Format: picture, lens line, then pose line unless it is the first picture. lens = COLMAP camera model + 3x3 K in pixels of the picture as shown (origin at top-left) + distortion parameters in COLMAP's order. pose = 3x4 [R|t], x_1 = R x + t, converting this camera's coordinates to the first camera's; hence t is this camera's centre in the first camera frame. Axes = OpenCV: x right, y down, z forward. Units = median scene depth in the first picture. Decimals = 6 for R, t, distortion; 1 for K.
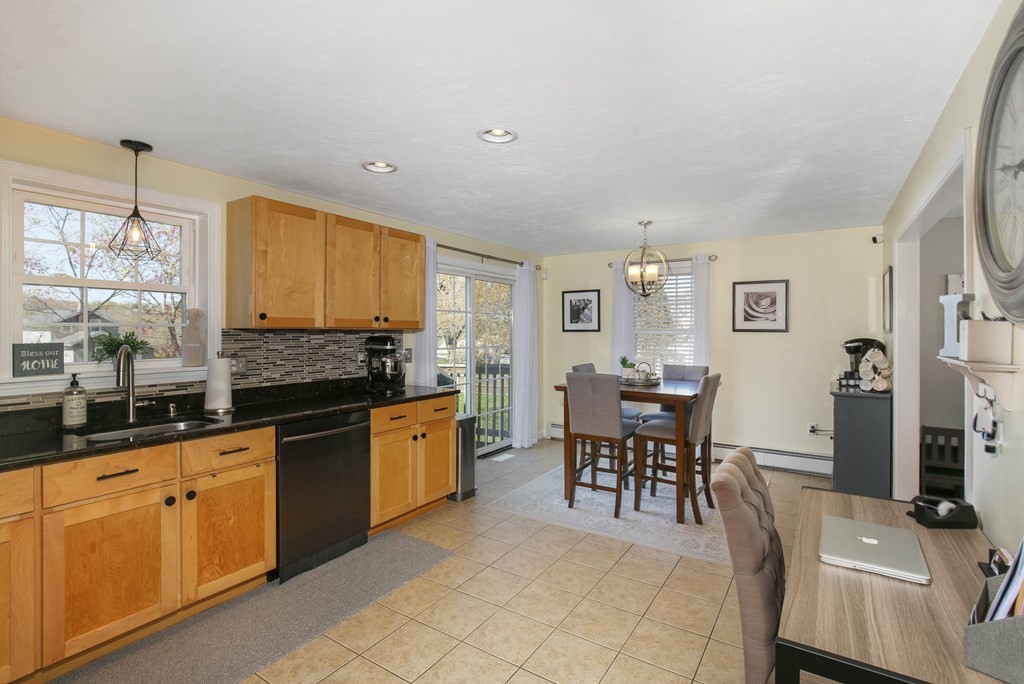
lens RADIAL K [[479.7, 0, 521.1], [0, 479.7, 332.1], [0, 0, 1]] dist [-0.022019, 0.006925]
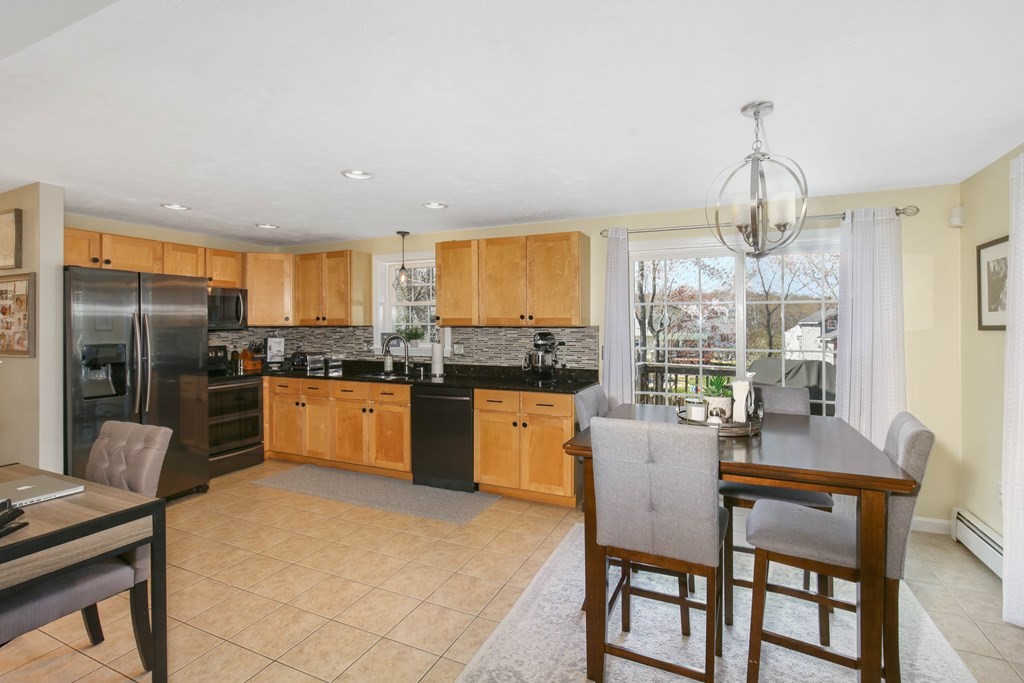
lens RADIAL K [[479.7, 0, 520.6], [0, 479.7, 326.6], [0, 0, 1]] dist [-0.022019, 0.006925]
pose [[0.145951, -0.003864, -0.989284, 0.751310], [-0.005053, 0.999976, -0.004651, 0.000874], [0.989279, 0.005678, 0.145928, 0.731117]]
